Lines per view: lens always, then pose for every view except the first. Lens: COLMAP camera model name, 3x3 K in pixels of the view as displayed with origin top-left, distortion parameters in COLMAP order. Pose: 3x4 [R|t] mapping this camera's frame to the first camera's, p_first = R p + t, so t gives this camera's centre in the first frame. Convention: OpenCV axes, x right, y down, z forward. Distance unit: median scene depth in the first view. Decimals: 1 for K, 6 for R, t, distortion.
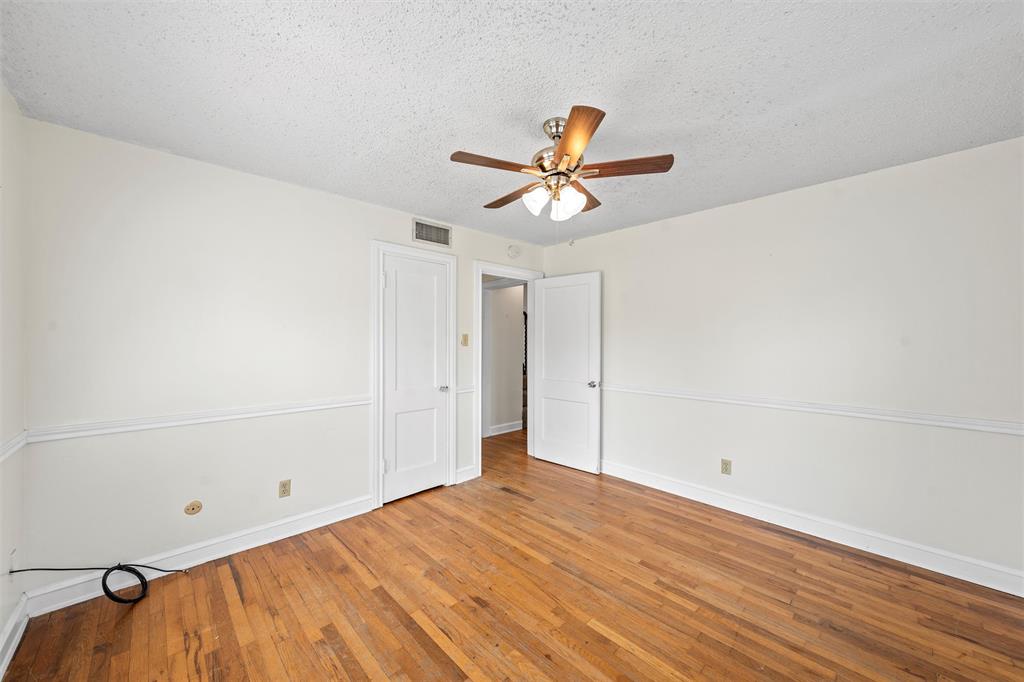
lens RADIAL K [[376.3, 0, 512.0], [0, 376.3, 341.0], [0, 0, 1]] dist [-0.000722, -0.000105]
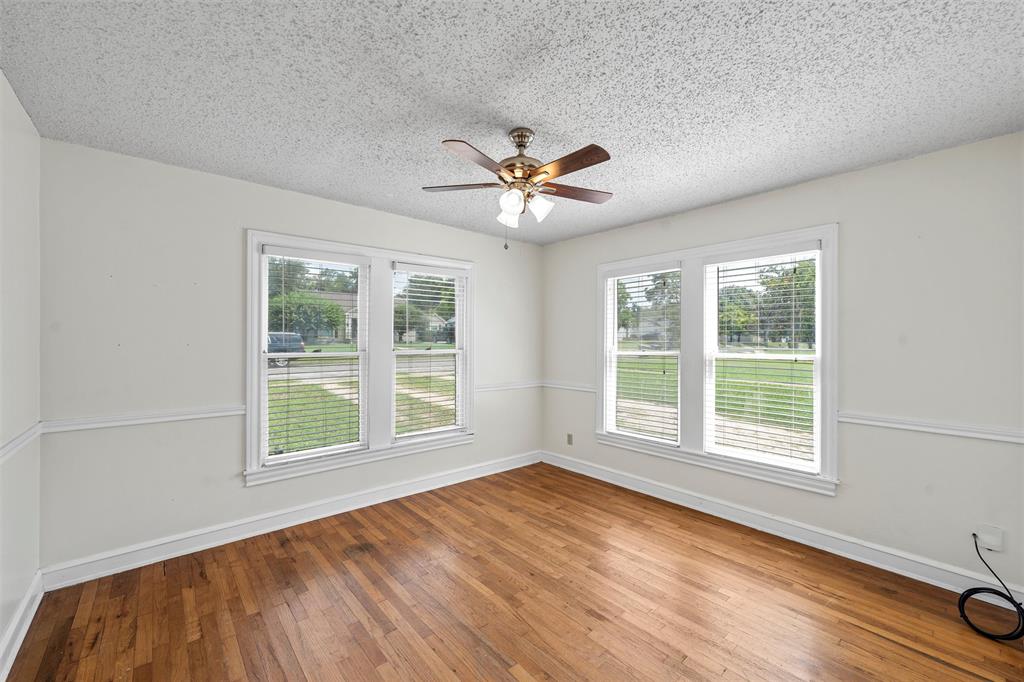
lens RADIAL K [[376.3, 0, 512.0], [0, 376.3, 341.0], [0, 0, 1]] dist [-0.000722, -0.000105]
pose [[-0.998362, -0.005815, 0.056910, 0.081389], [-0.006253, 0.999952, -0.007513, 0.003213], [-0.056863, -0.007856, -0.998351, 2.018828]]
